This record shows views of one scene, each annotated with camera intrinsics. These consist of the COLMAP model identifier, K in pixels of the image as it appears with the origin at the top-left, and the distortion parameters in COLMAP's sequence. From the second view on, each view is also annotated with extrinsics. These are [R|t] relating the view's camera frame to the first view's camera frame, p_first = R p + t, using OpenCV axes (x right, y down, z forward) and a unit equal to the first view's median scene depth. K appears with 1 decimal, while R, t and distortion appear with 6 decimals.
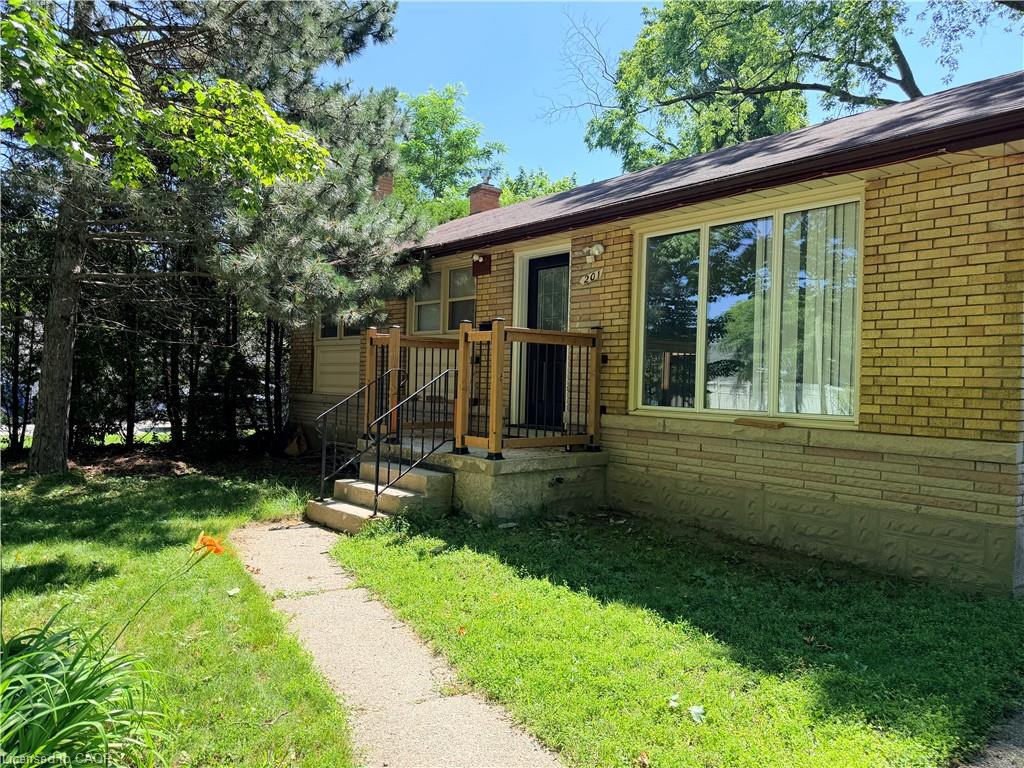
lens RADIAL K [[715.0, 0, 512.5], [0, 715.0, 384.4], [0, 0, 1]] dist [0.031389, -0.036976]
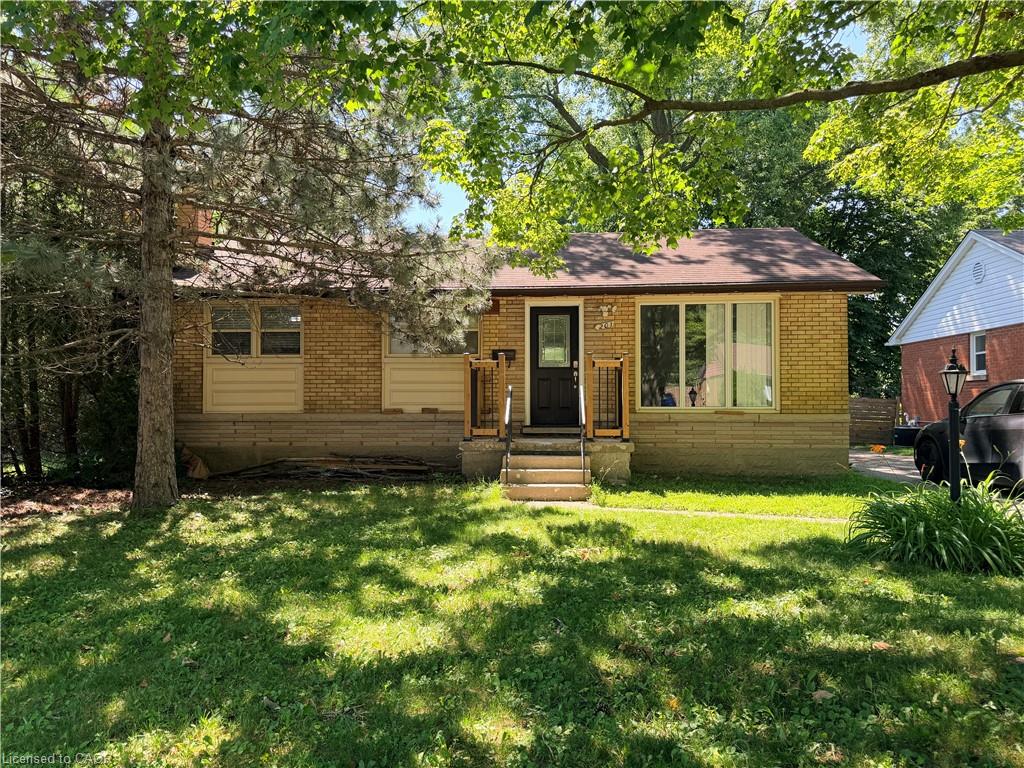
lens RADIAL K [[715.0, 0, 510.3], [0, 715.0, 384.1], [0, 0, 1]] dist [0.031389, -0.036976]
pose [[0.717202, -0.006968, 0.696830, -1.579369], [0.021734, 0.999687, -0.012373, -0.011612], [-0.696526, 0.024019, 0.717130, 0.045373]]
